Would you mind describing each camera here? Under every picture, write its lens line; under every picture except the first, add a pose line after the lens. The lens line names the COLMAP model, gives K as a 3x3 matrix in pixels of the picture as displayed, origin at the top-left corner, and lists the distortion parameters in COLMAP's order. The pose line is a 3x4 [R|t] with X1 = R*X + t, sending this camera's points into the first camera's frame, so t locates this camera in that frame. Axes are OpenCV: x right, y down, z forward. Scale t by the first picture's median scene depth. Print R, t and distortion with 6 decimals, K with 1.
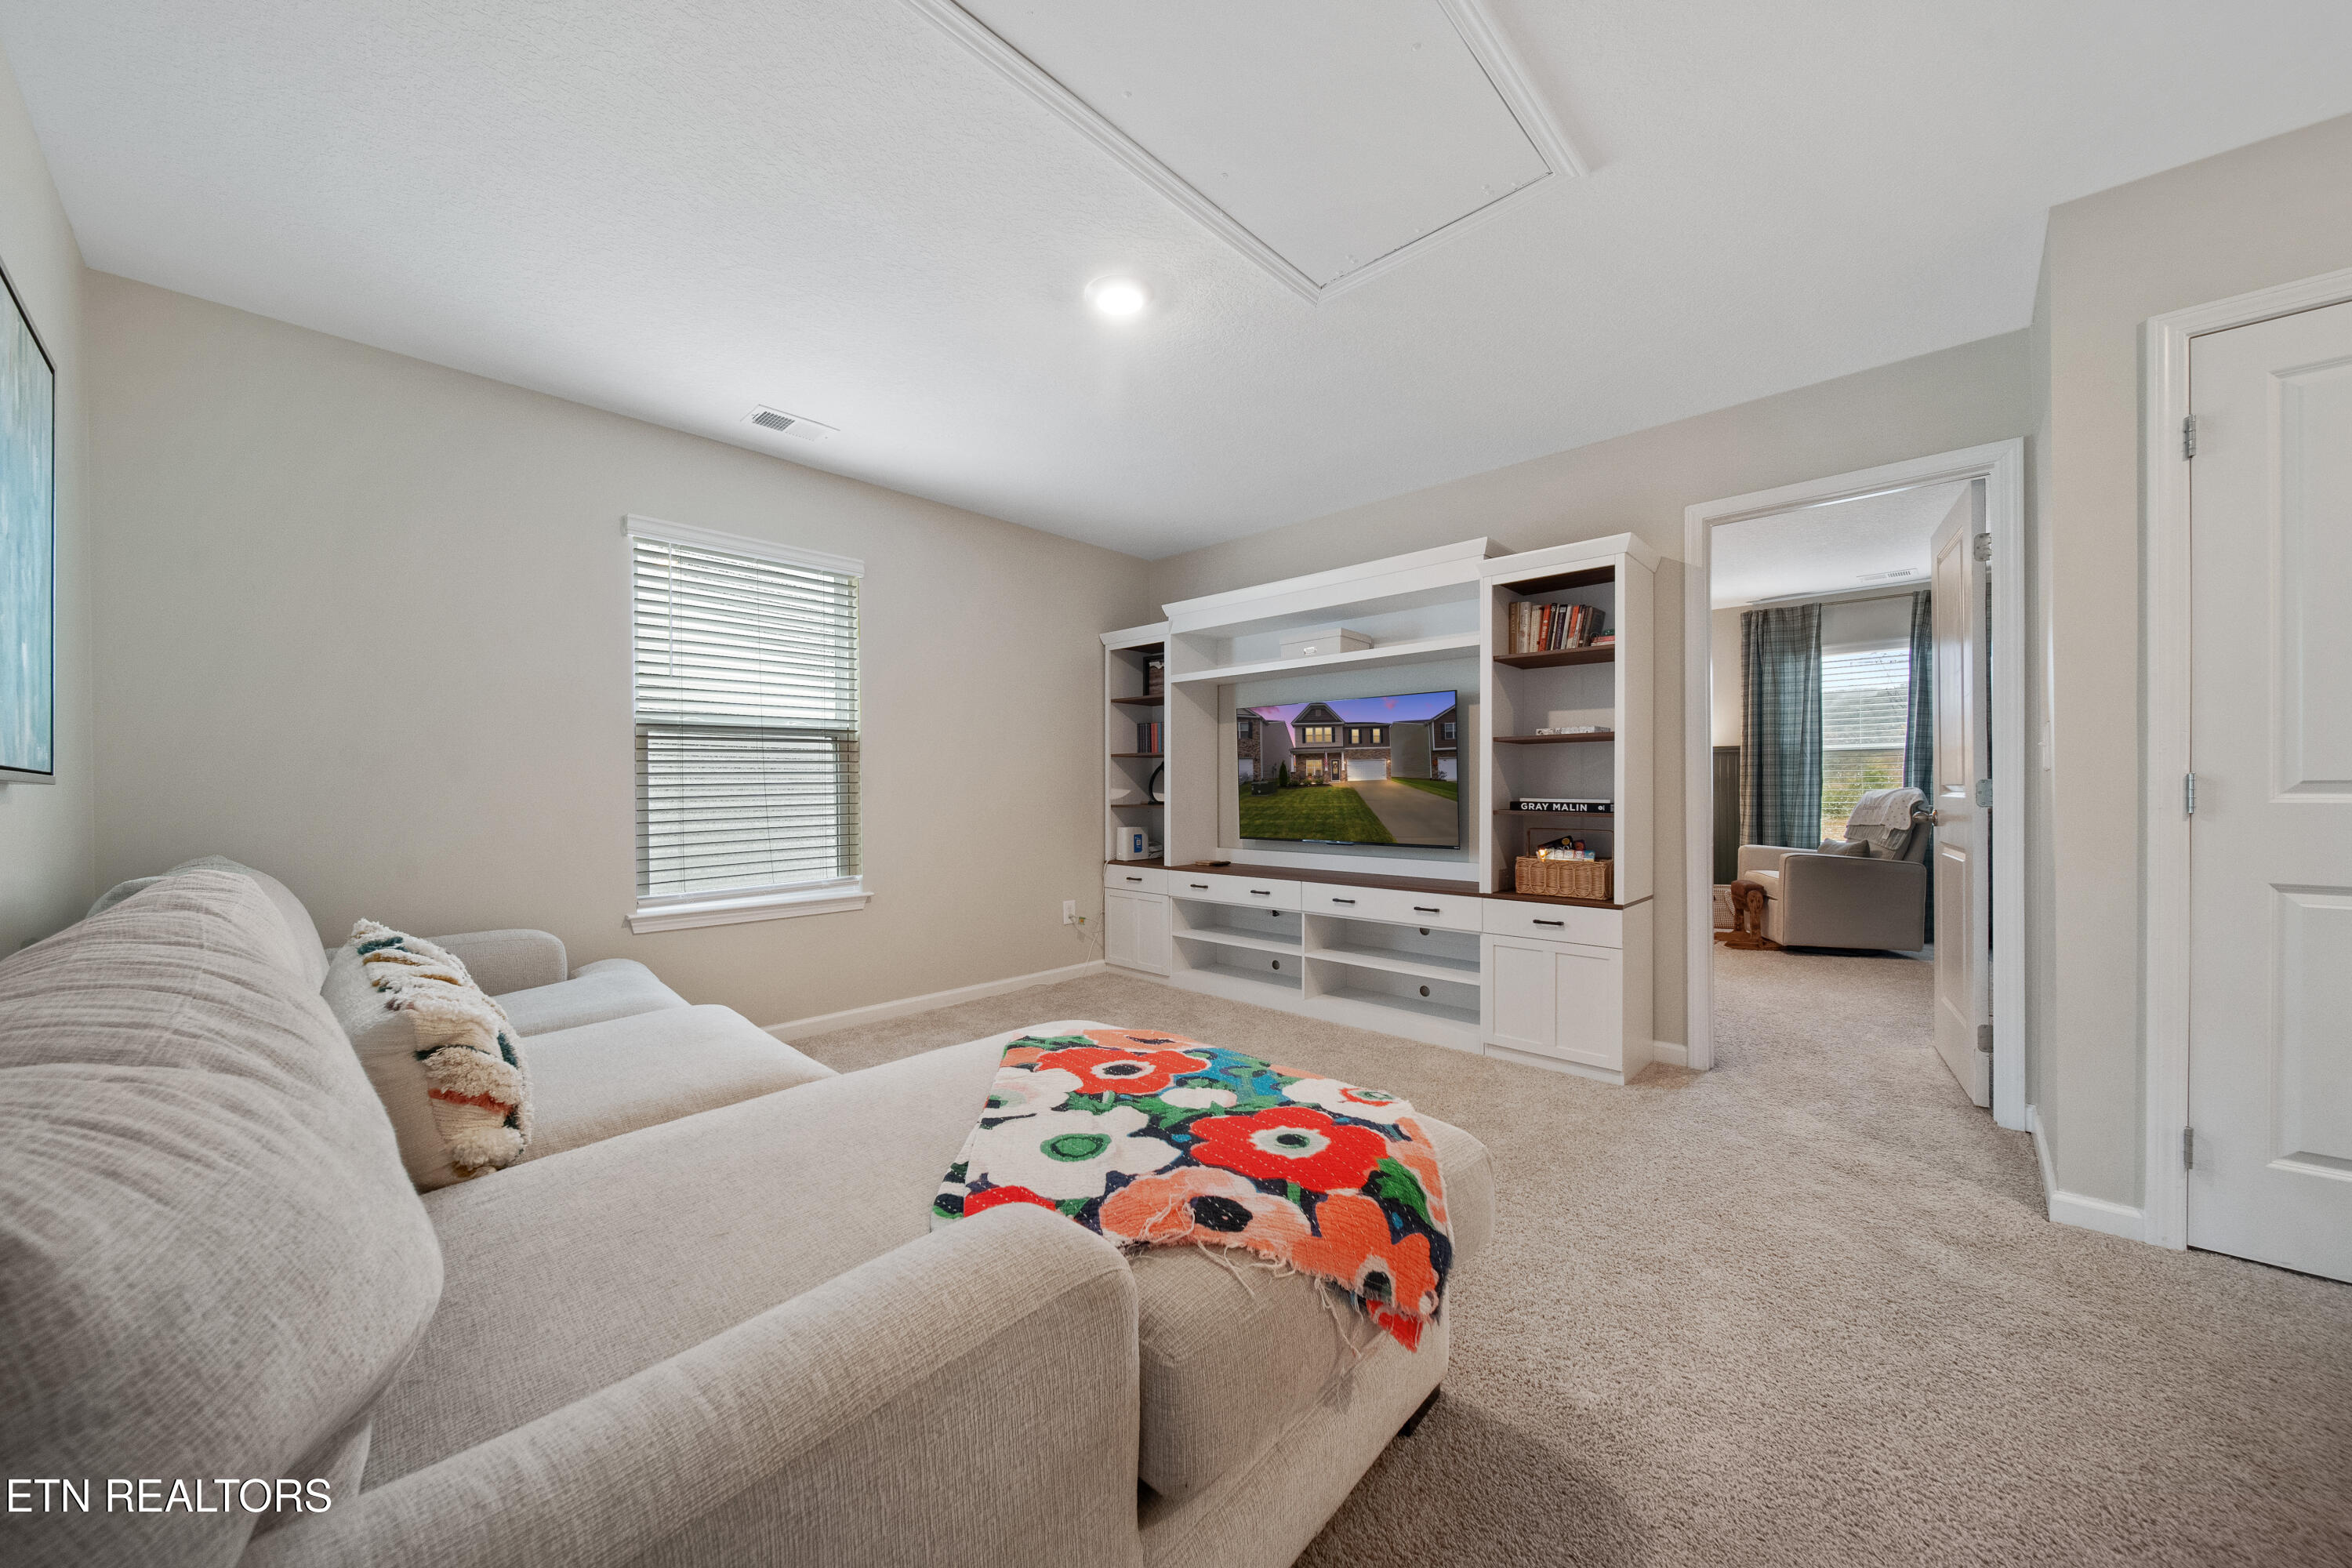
lens RADIAL K [[849.3, 0, 1177.4], [0, 849.3, 792.5], [0, 0, 1]] dist [-0.001679, -0.000729]
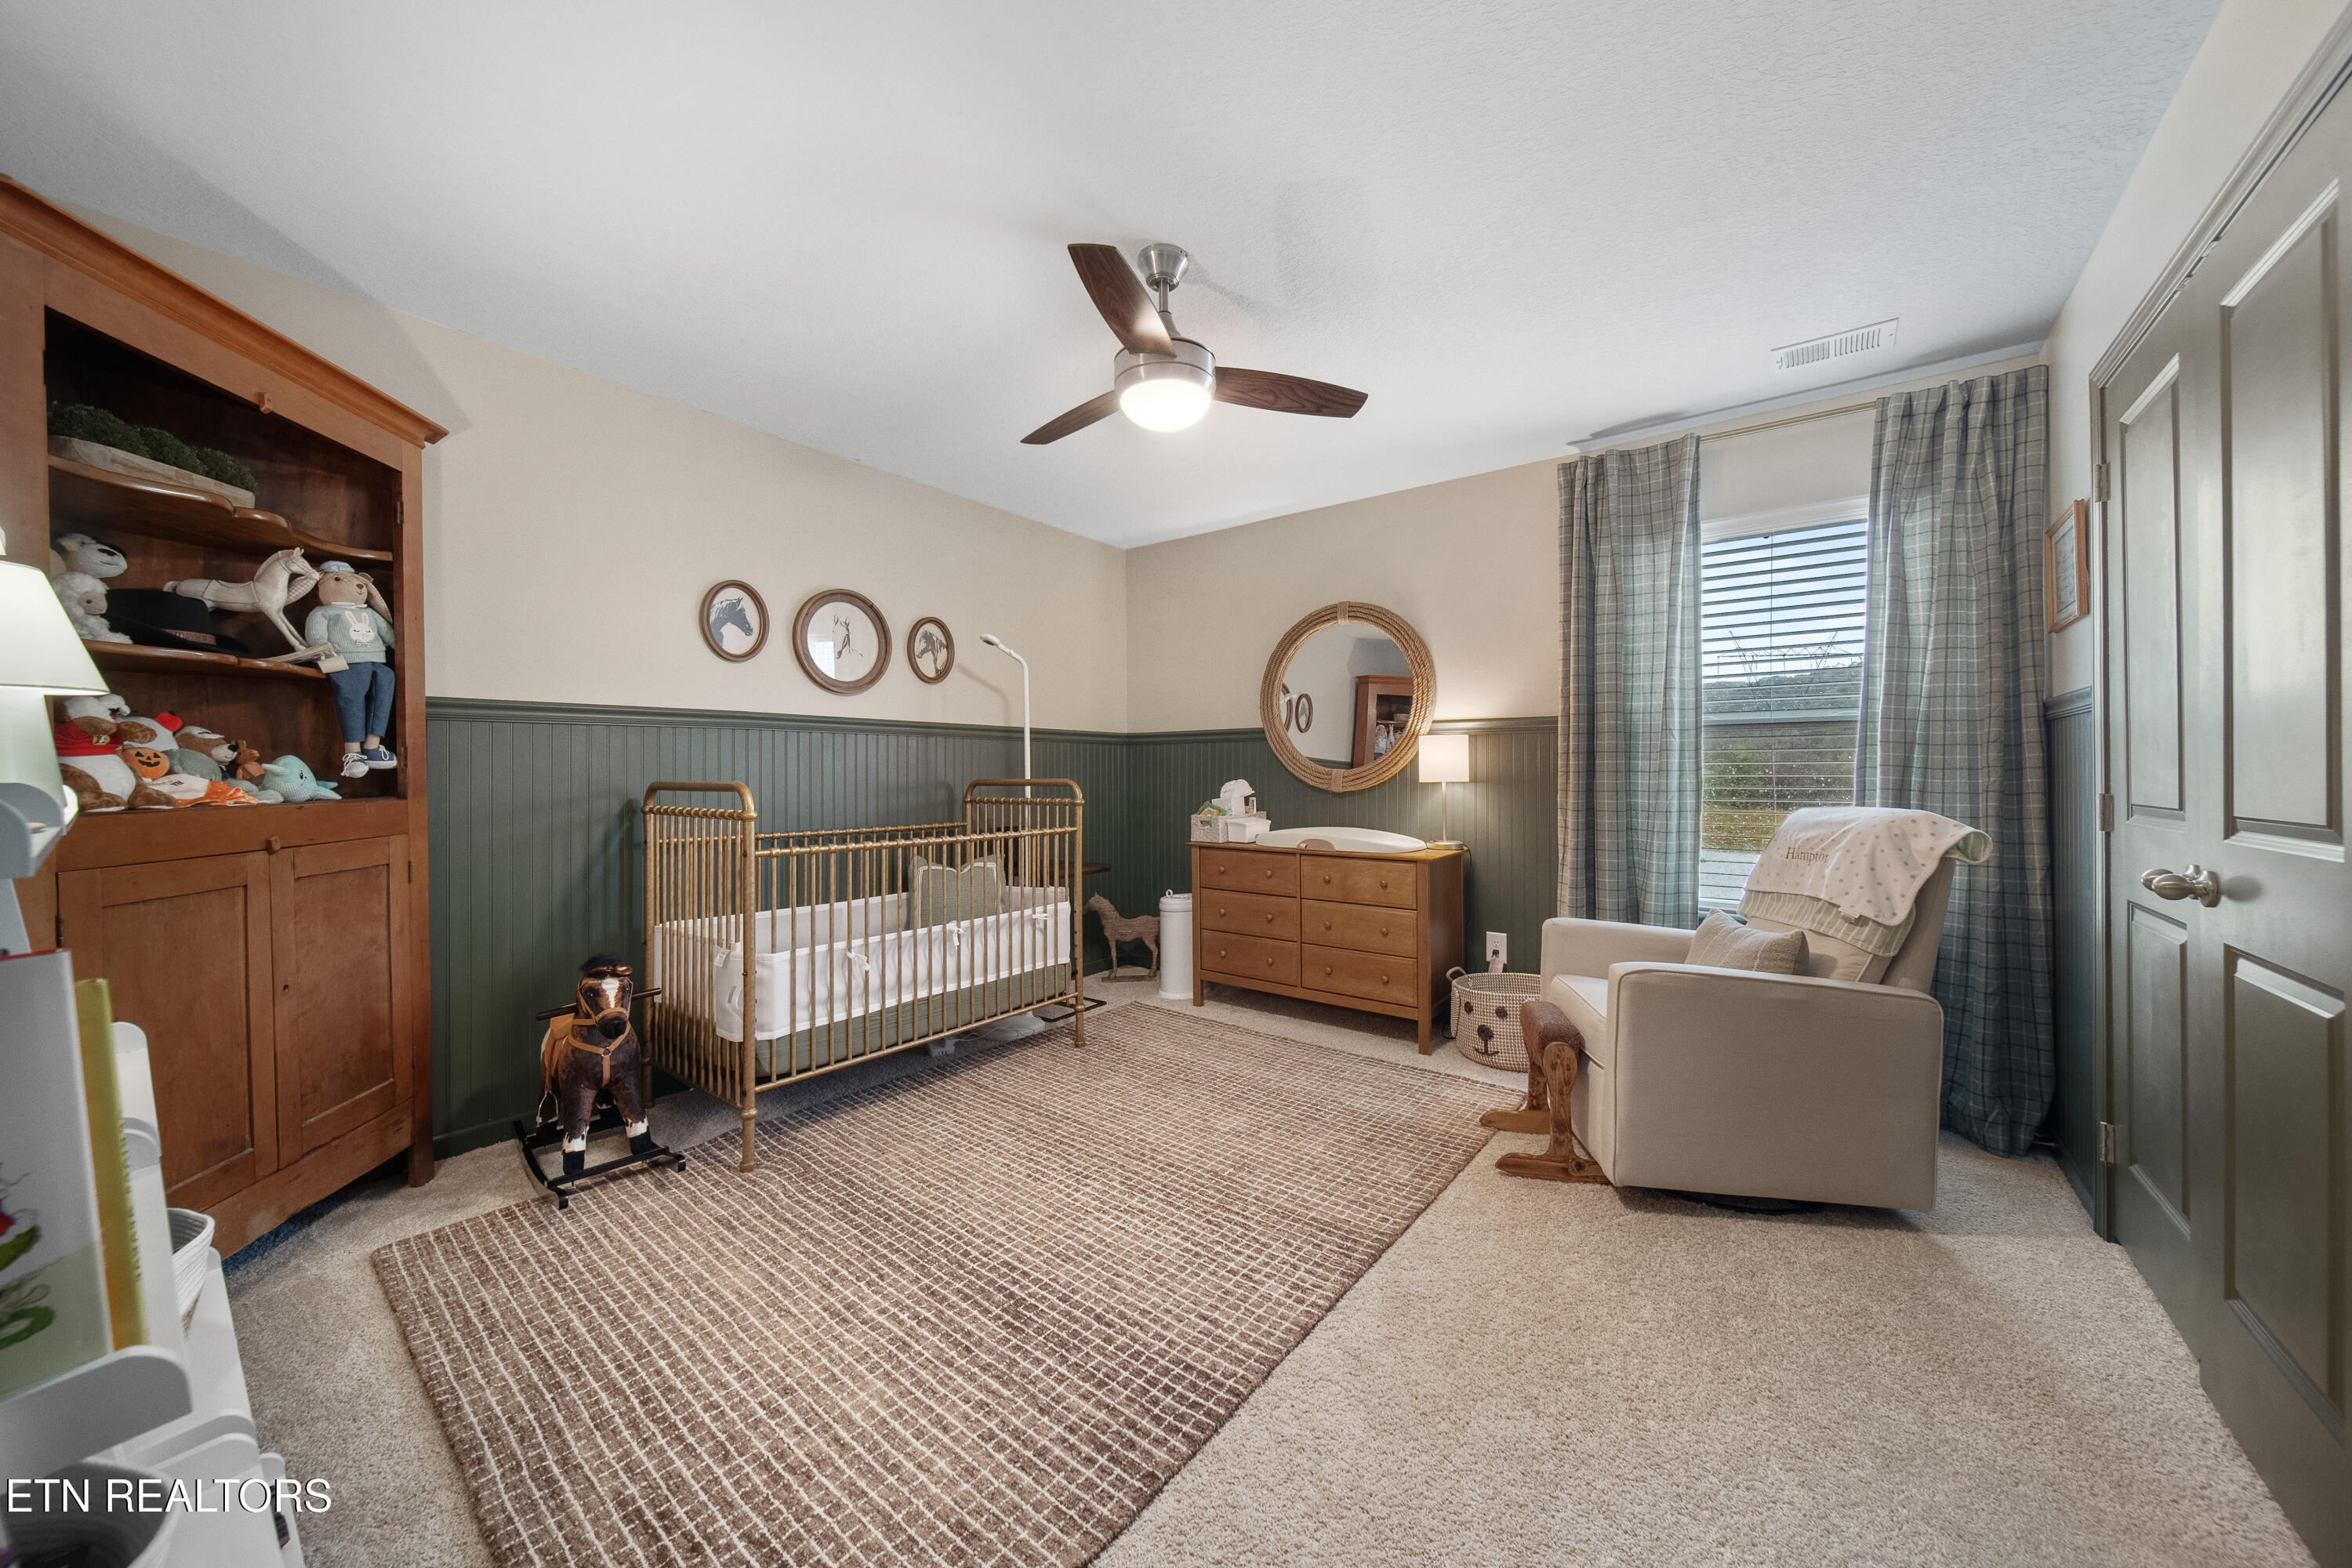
lens RADIAL K [[849.3, 0, 1178.0], [0, 849.3, 773.4], [0, 0, 1]] dist [-0.001679, -0.000729]
pose [[0.994973, -0.000745, 0.100137, 0.386057], [0.000876, 0.999999, -0.001274, -0.018983], [-0.100135, 0.001355, 0.994973, 0.511320]]
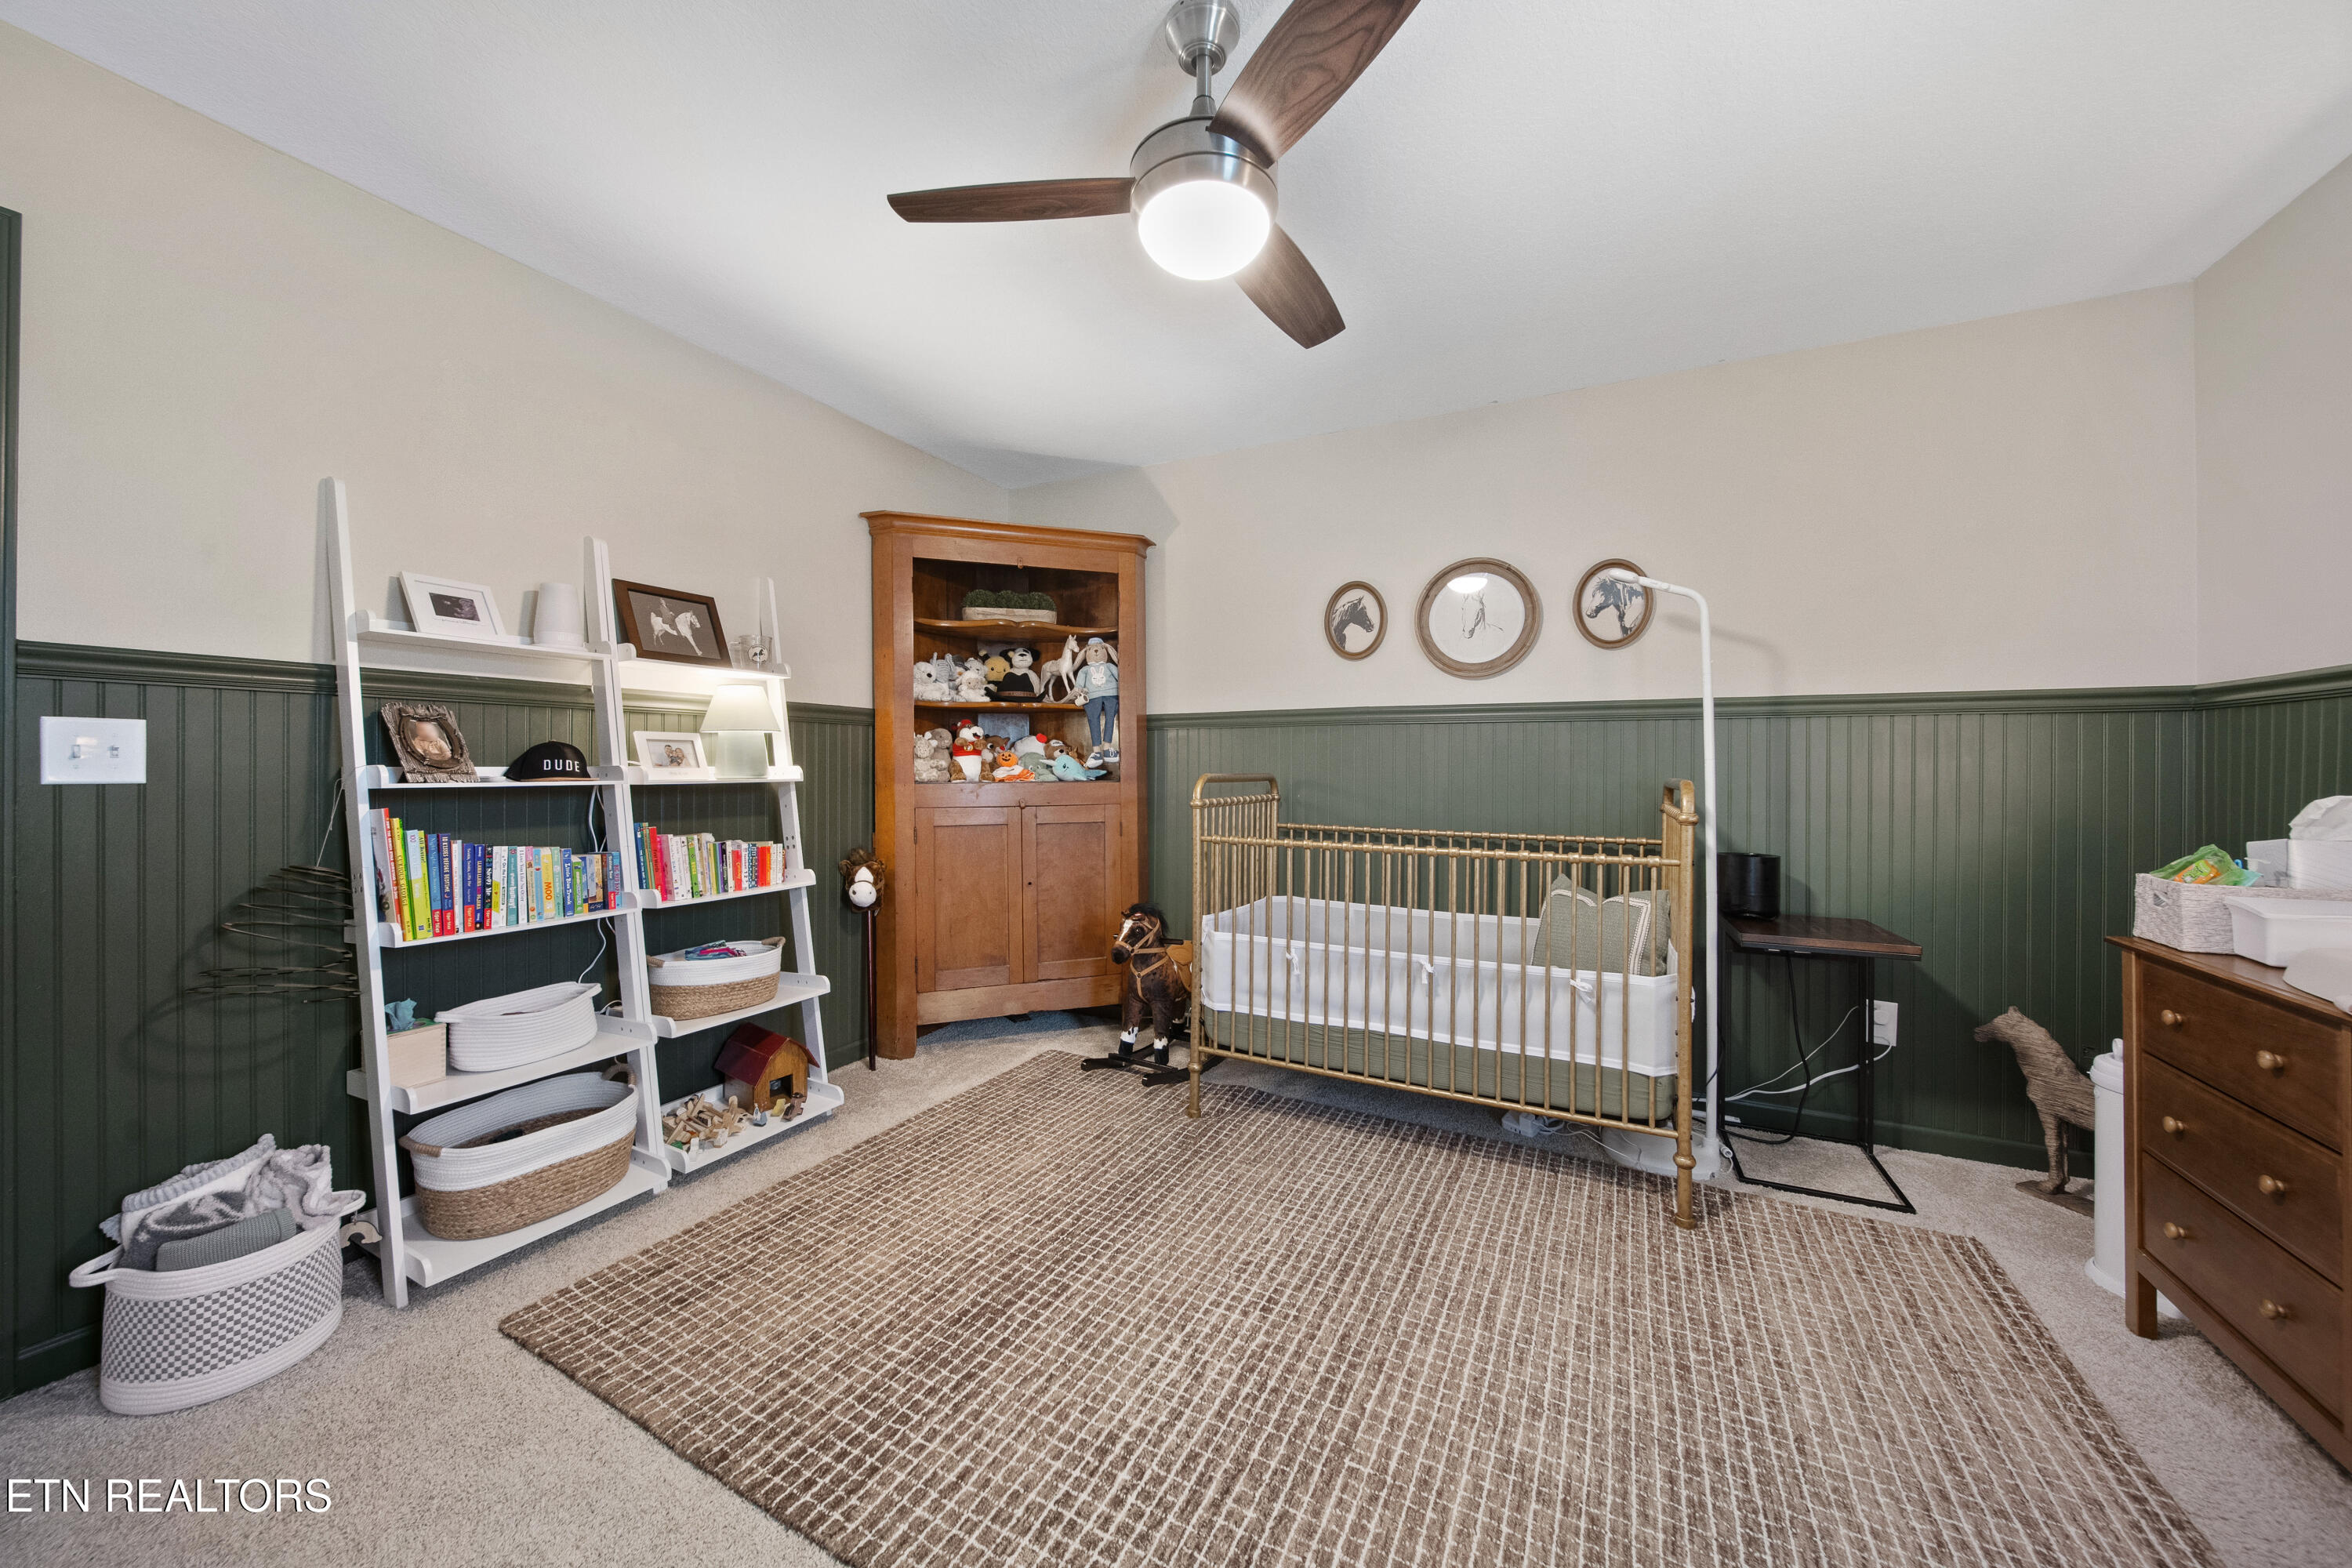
lens RADIAL K [[849.3, 0, 1173.7], [0, 849.3, 766.4], [0, 0, 1]] dist [-0.001679, -0.000729]
pose [[0.253289, 0.002752, -0.967387, 0.915209], [-0.007079, 0.999974, 0.000991, -0.021342], [0.967365, 0.006597, 0.253302, 1.074597]]
